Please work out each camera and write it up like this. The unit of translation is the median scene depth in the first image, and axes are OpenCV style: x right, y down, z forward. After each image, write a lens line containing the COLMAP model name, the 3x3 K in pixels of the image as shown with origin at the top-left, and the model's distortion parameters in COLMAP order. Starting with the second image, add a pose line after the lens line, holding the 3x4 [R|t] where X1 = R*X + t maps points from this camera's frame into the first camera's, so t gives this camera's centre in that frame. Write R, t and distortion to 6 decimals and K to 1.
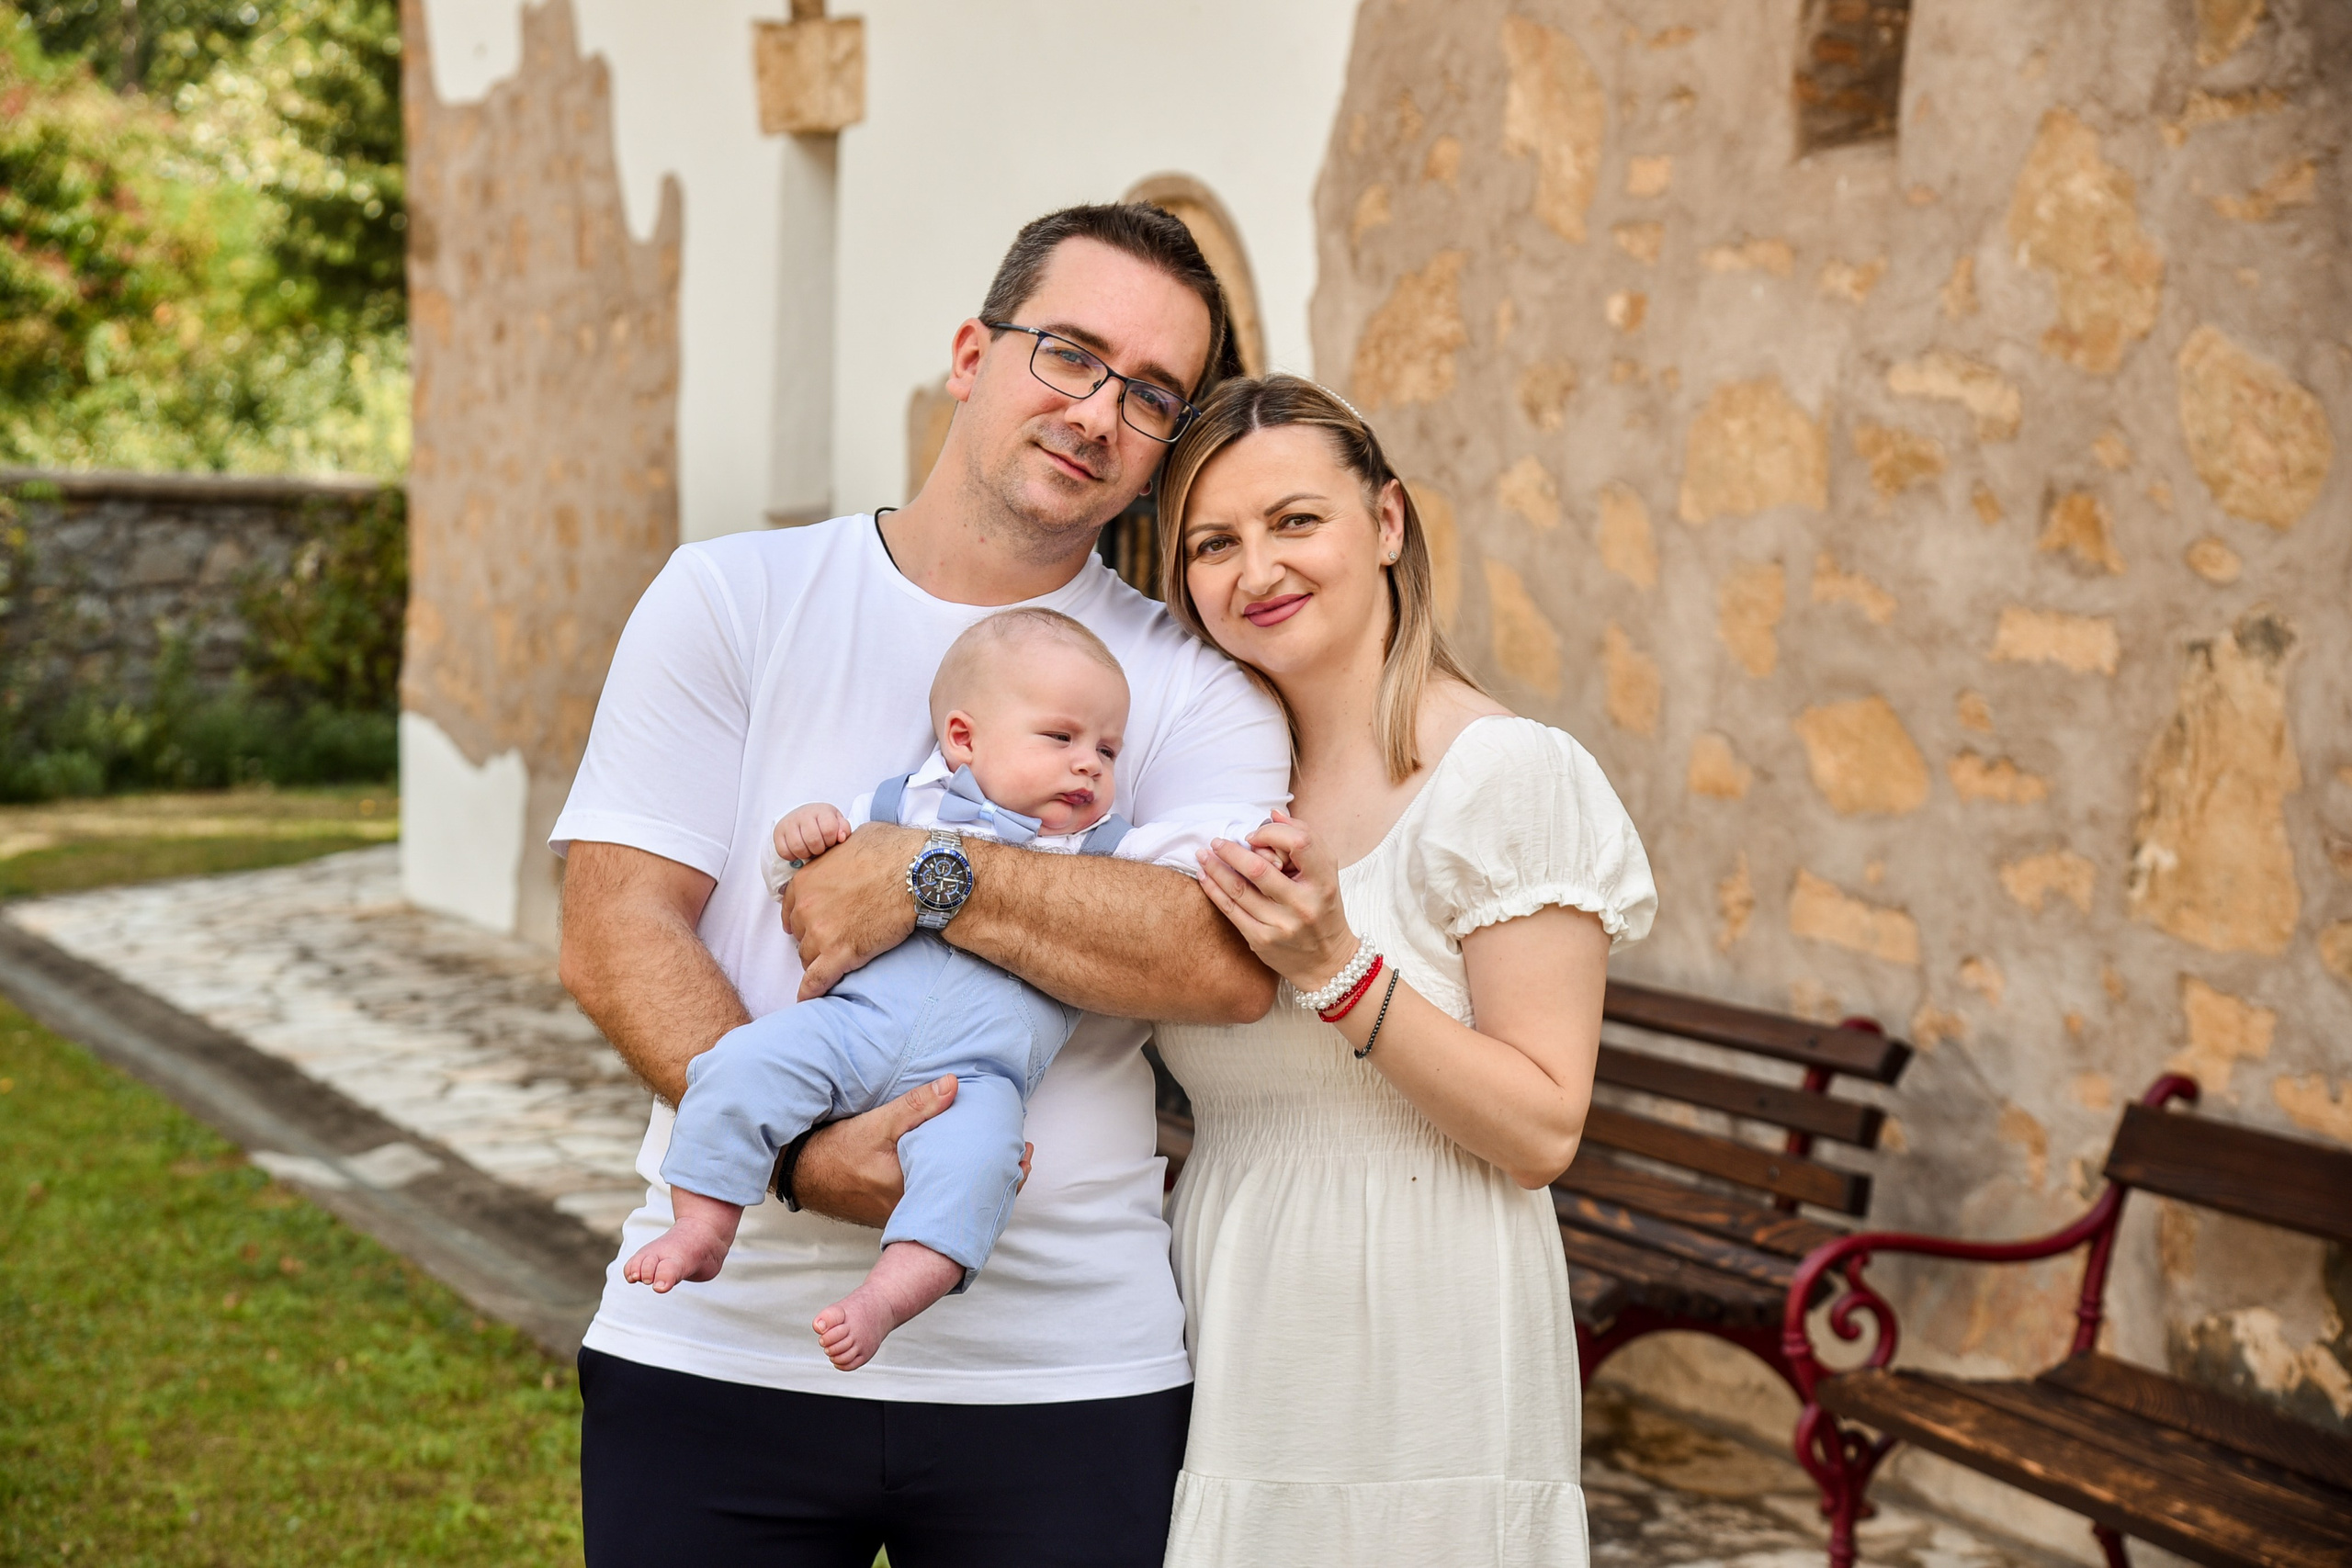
lens RADIAL K [[4794.8, 0, 1181.6], [0, 4794.8, 805.0], [0, 0, 1]] dist [0.551342, 0.000000]
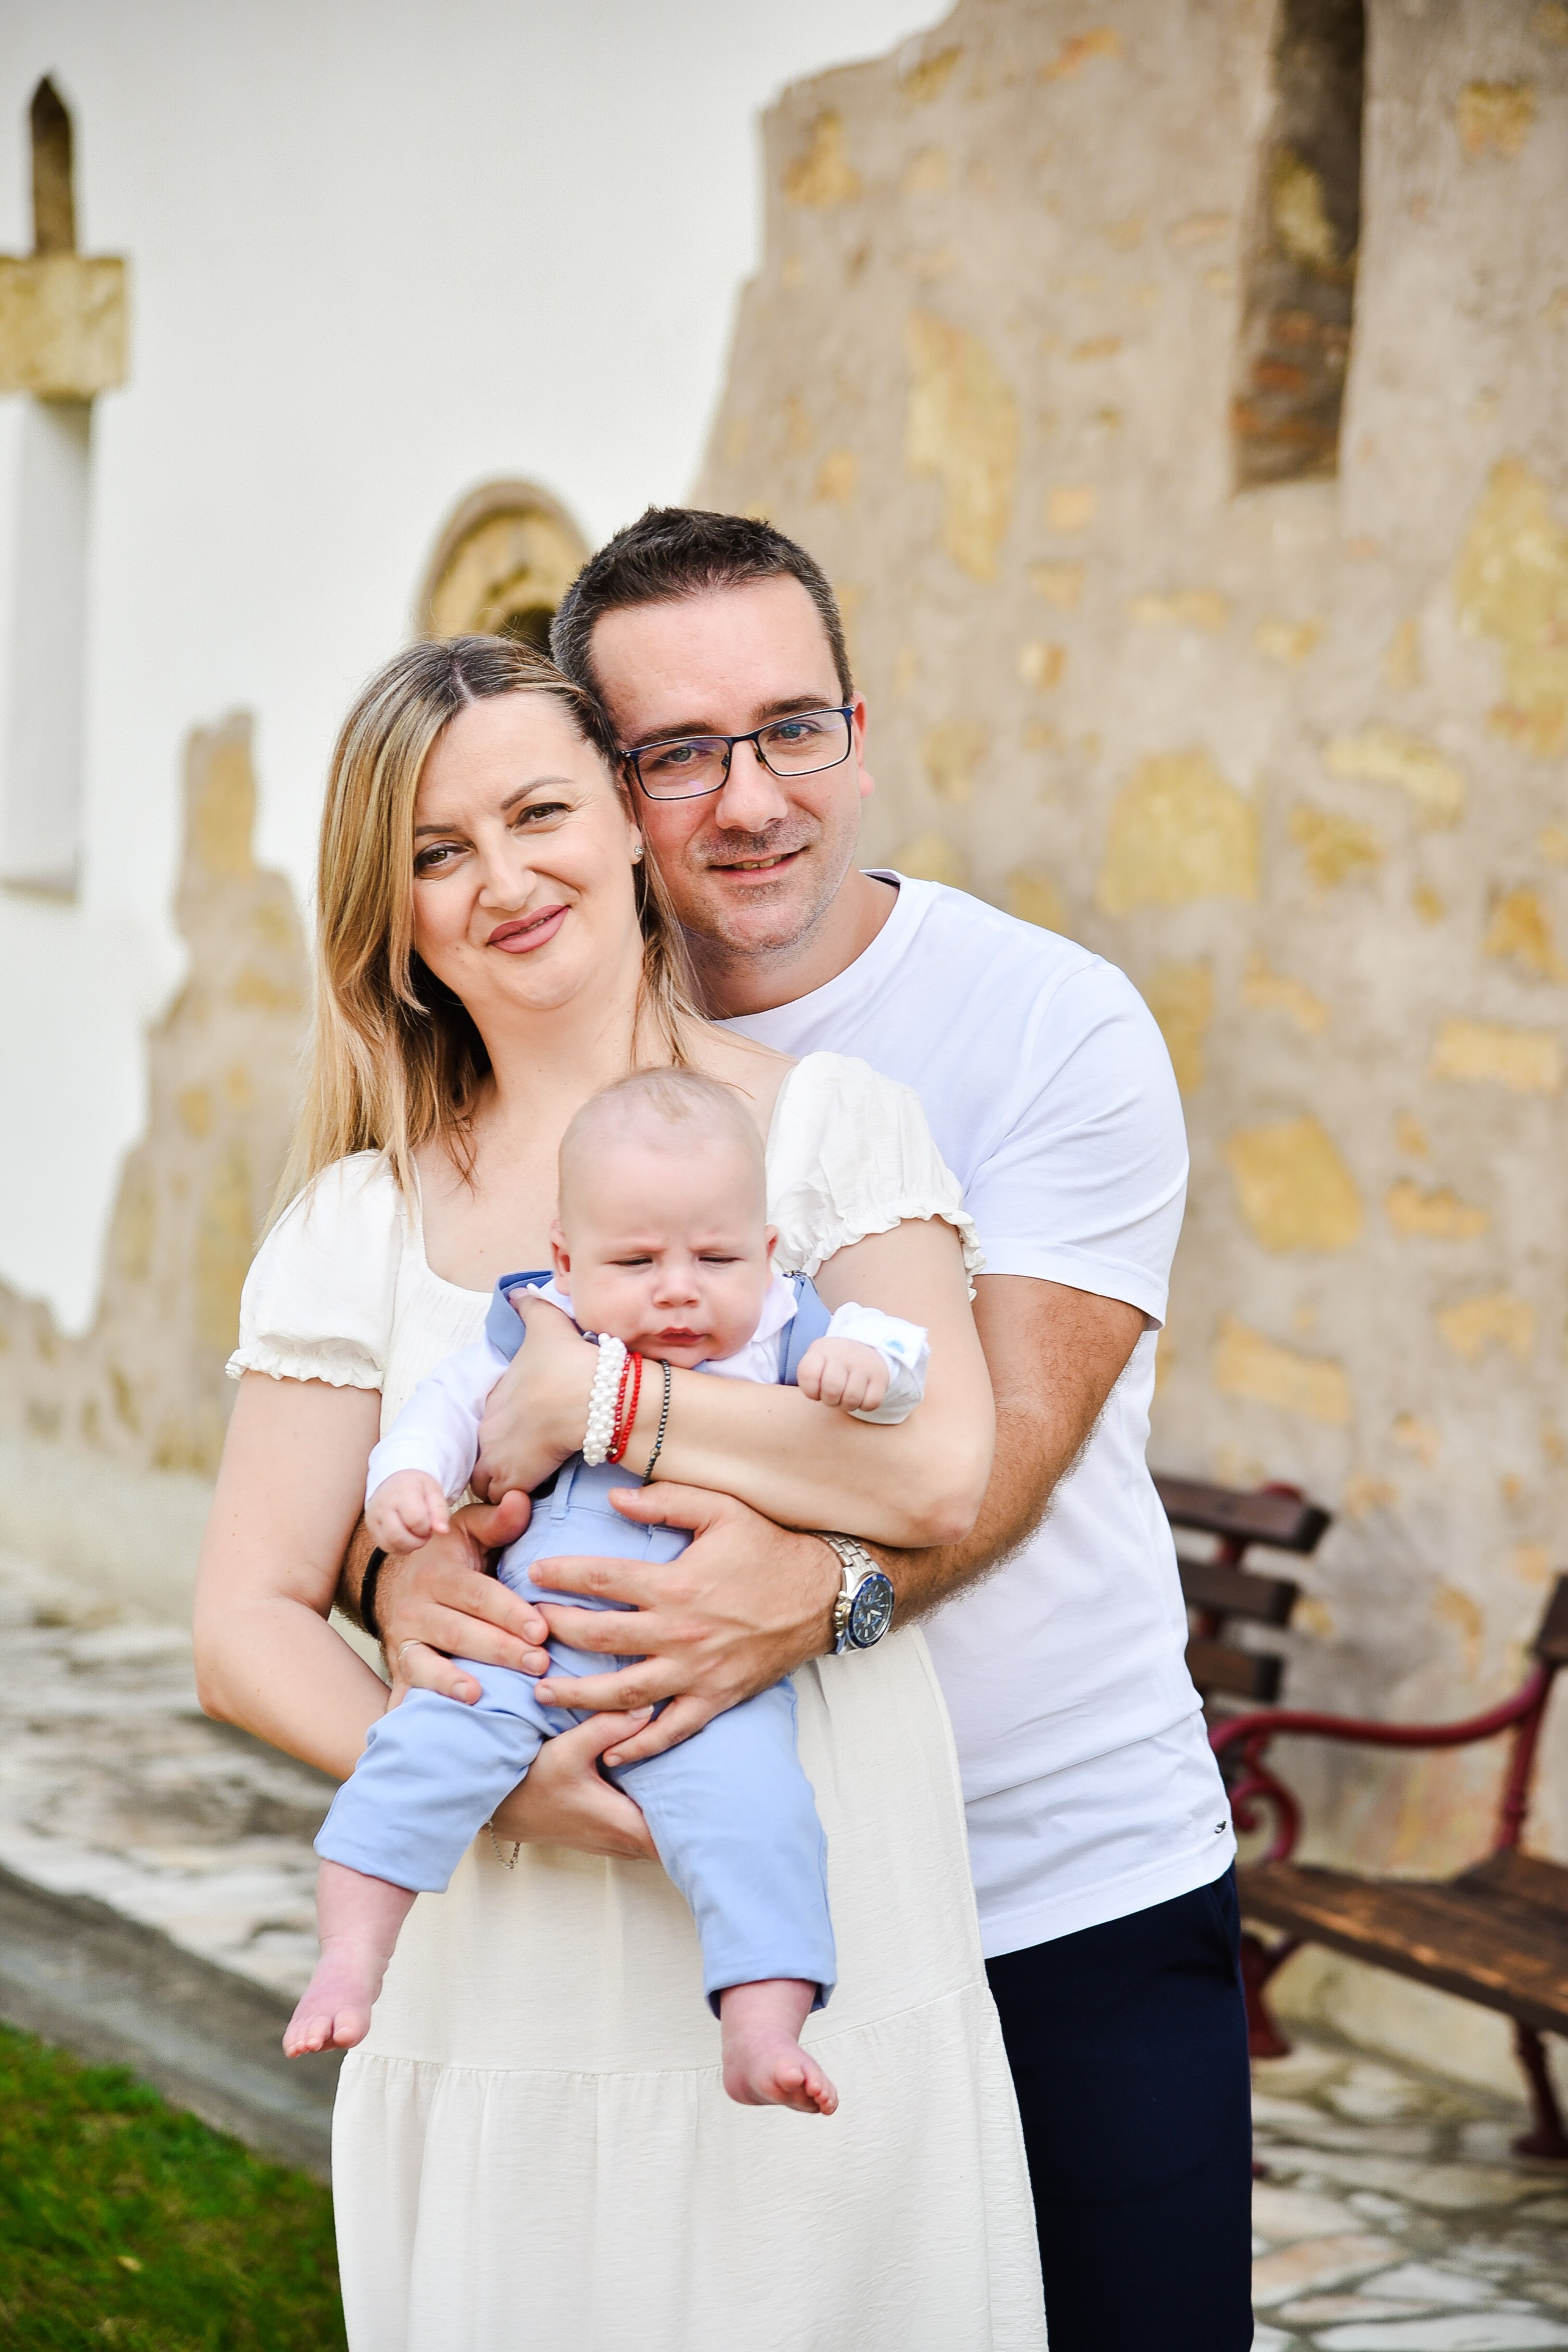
lens RADIAL K [[6838.3, 0, 781.3], [0, 6838.3, 1190.1], [0, 0, 1]] dist [1.055463, 0.000000]
pose [[0.999177, 0.016666, 0.036981, 0.002121], [-0.016077, 0.999740, -0.016167, 0.011268], [-0.037241, 0.015559, 0.999185, -0.217831]]
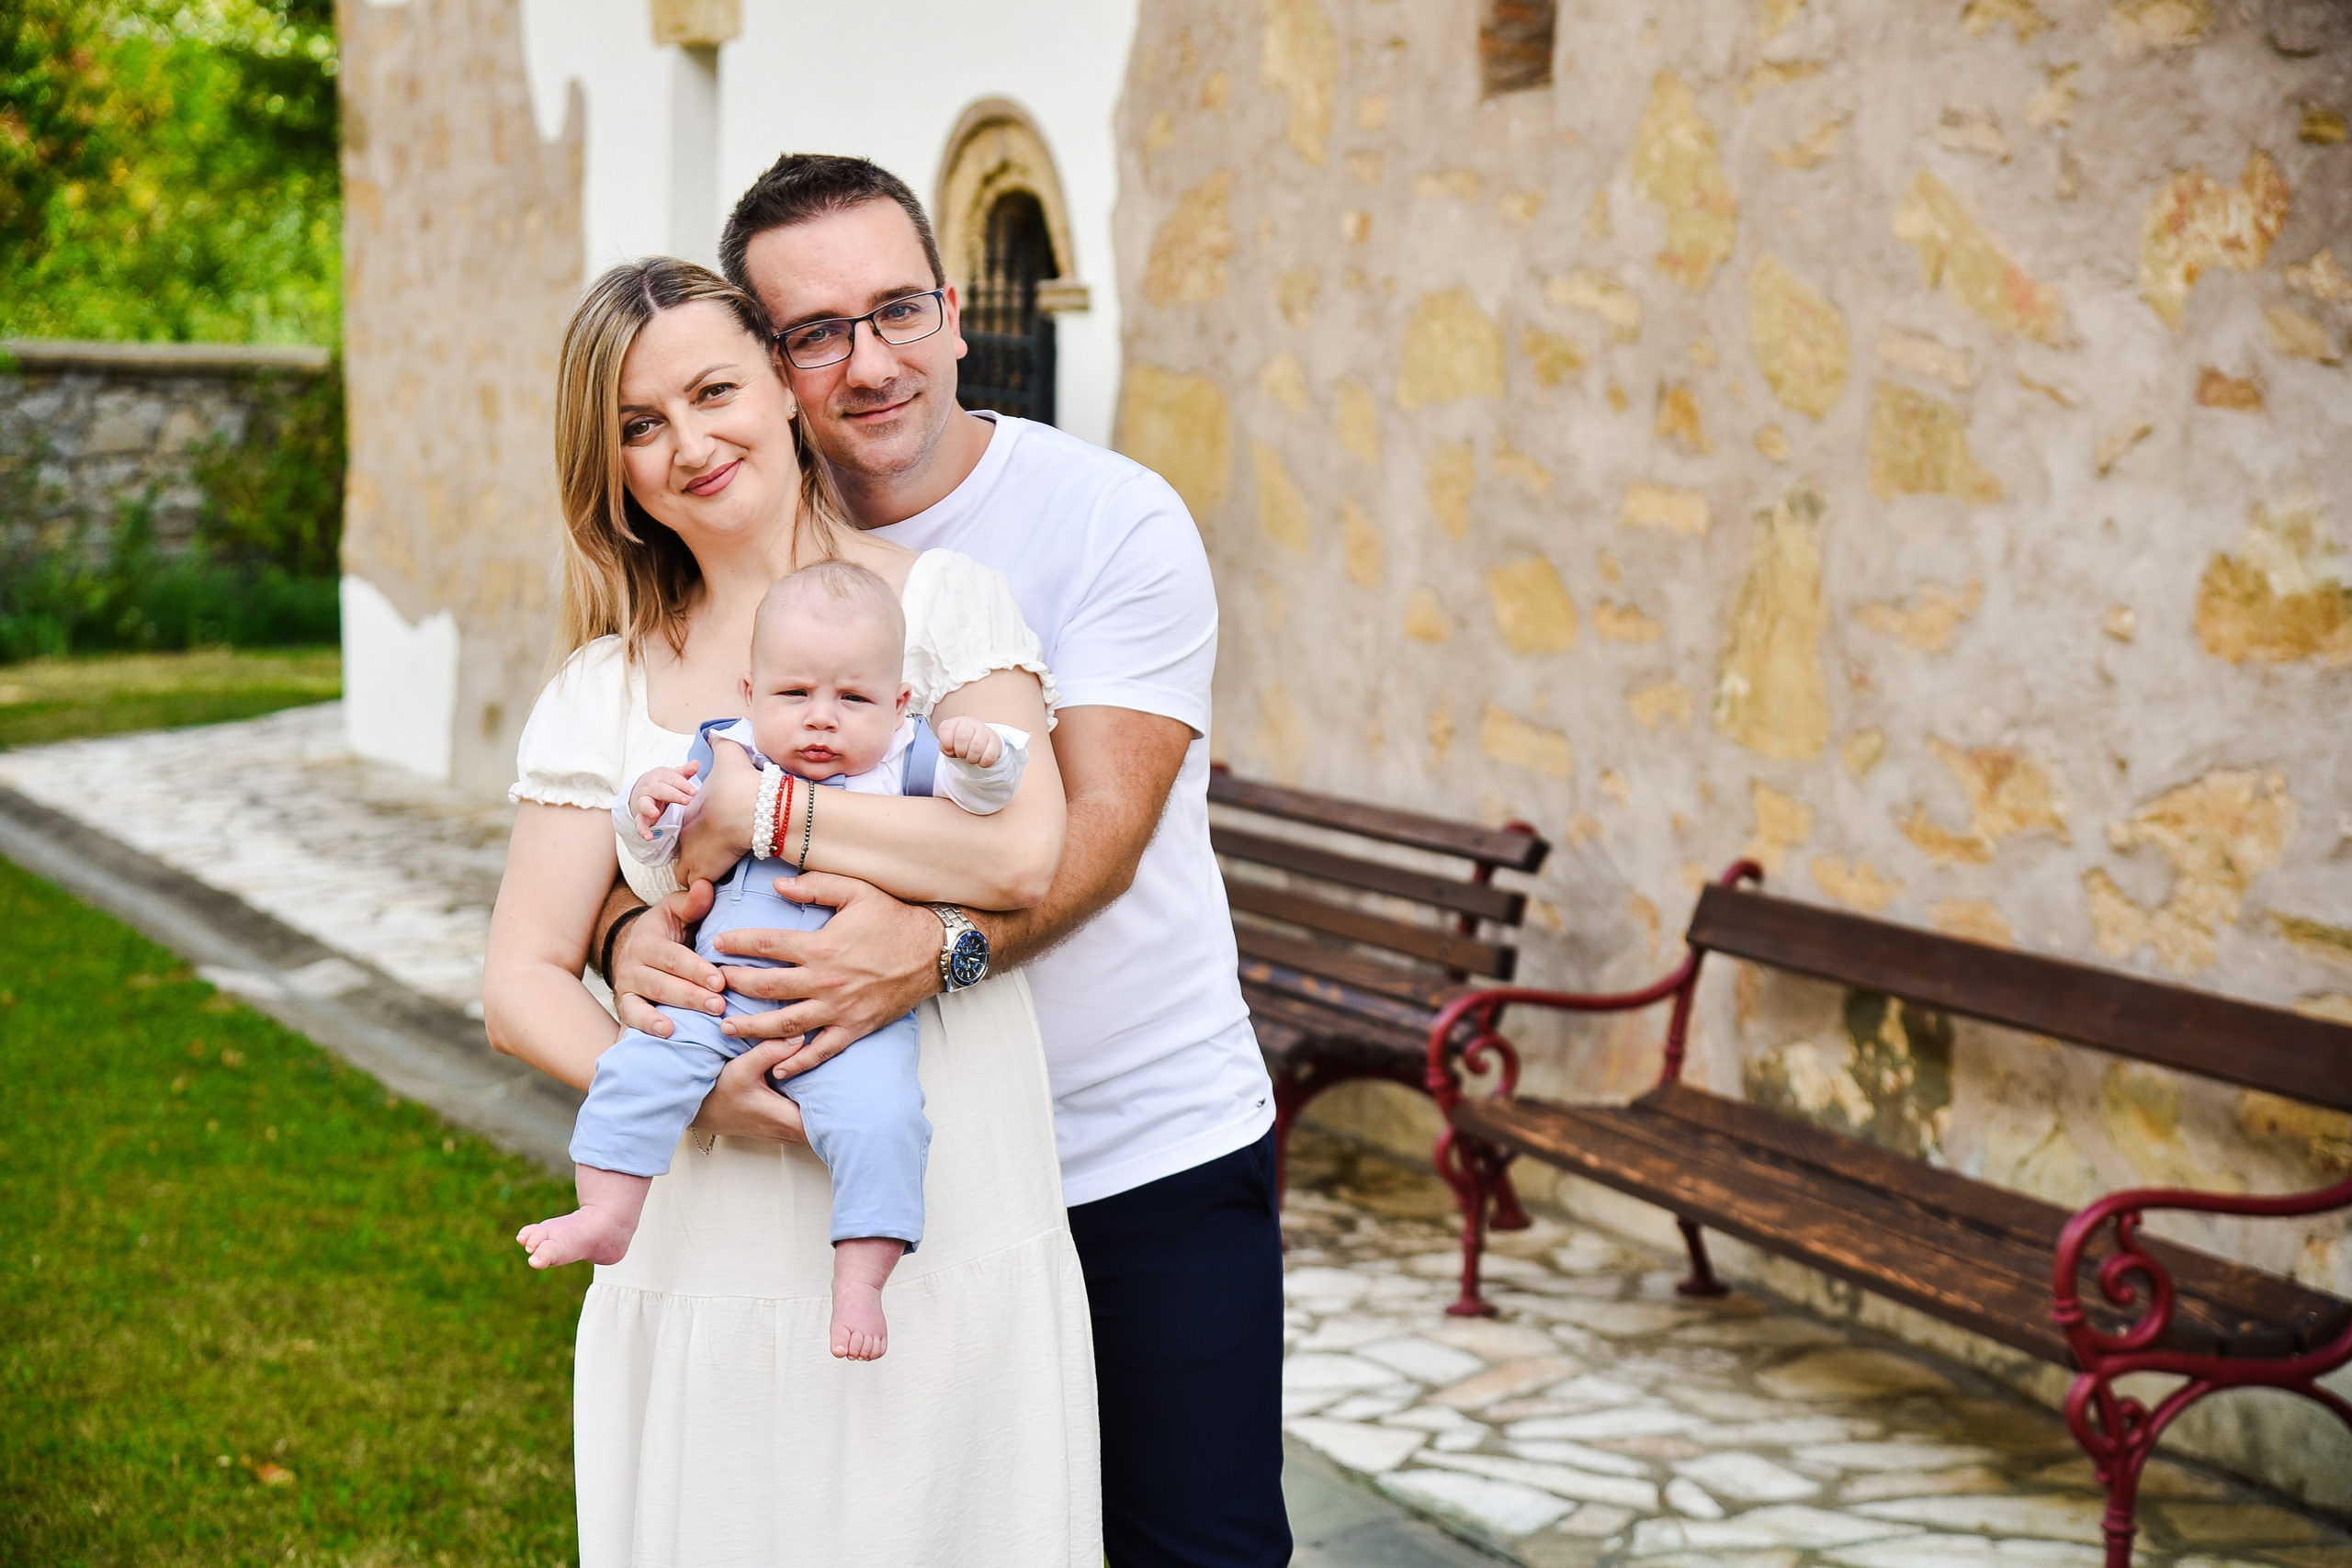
lens RADIAL K [[4897.5, 0, 1164.1], [0, 4897.5, 794.0], [0, 0, 1]] dist [0.610415, 0.000000]
pose [[0.999976, -0.006150, -0.003046, 0.048891], [0.006225, 0.999663, 0.025218, 0.004884], [0.002890, -0.025236, 0.999677, -0.204431]]
